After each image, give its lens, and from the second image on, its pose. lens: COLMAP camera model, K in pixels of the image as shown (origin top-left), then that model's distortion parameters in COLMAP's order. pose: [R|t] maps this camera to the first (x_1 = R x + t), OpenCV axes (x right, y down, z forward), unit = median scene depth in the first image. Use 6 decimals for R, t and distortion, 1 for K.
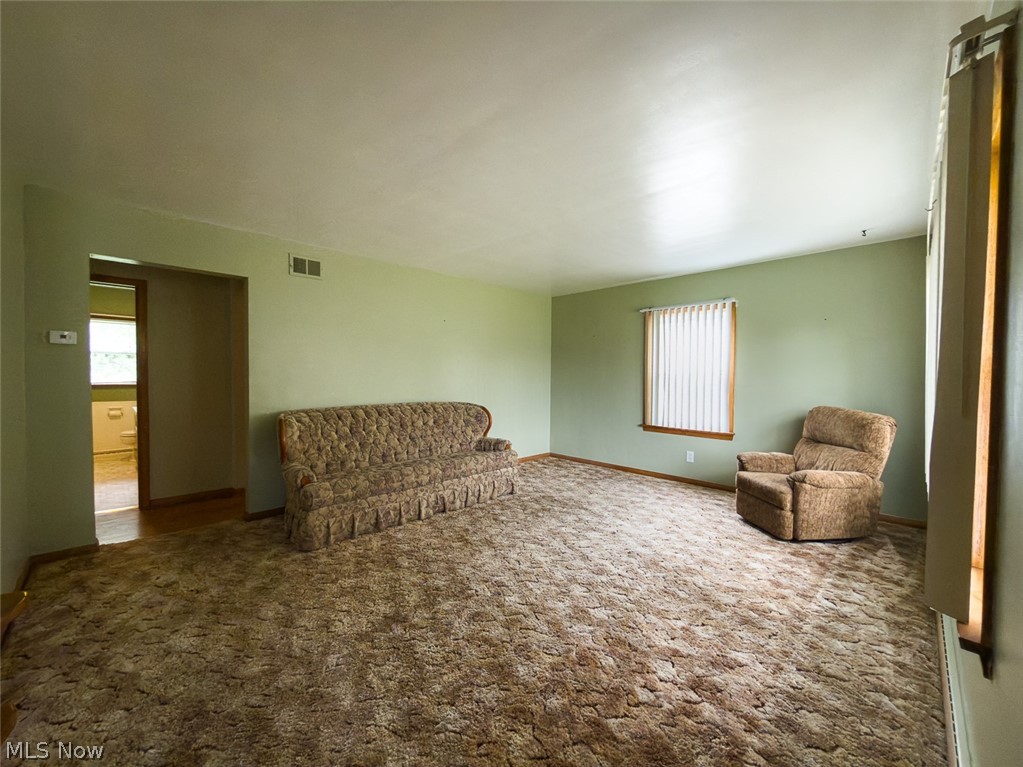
lens RADIAL K [[407.2, 0, 512.0], [0, 407.2, 384.2], [0, 0, 1]] dist [0.000113, -0.000059]
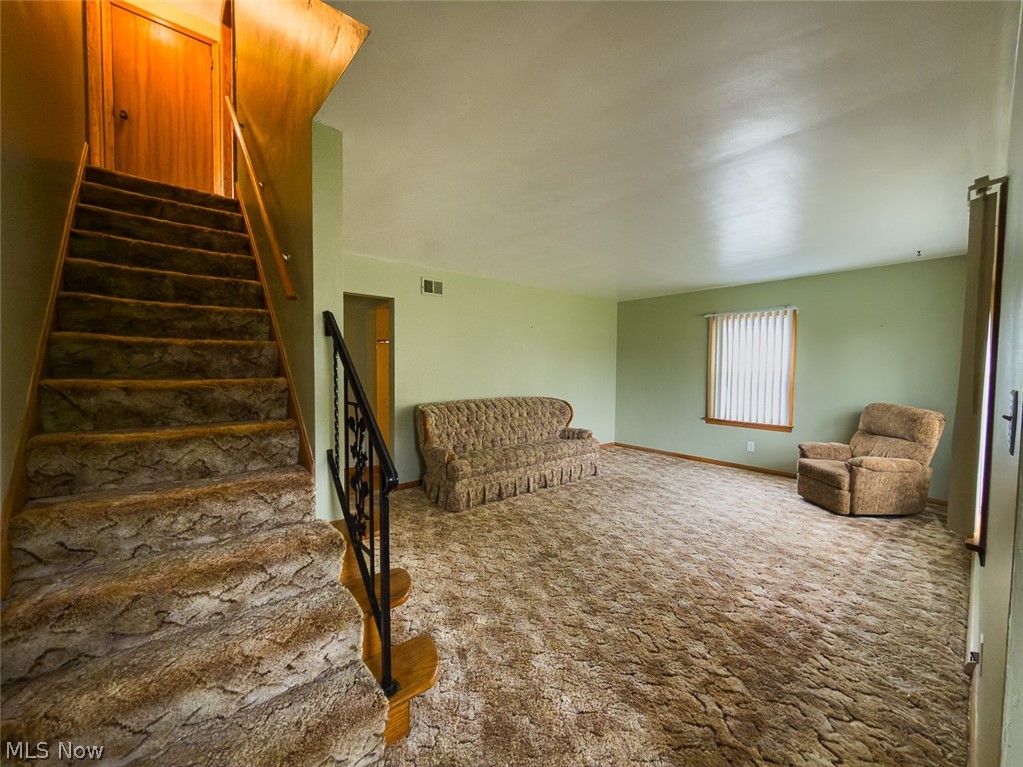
lens RADIAL K [[407.2, 0, 511.5], [0, 407.2, 384.3], [0, 0, 1]] dist [0.000113, -0.000059]
pose [[0.997031, 0.003122, -0.076936, -0.214241], [-0.001708, 0.999828, 0.018450, -0.021826], [0.076981, -0.018264, 0.996865, -0.268048]]
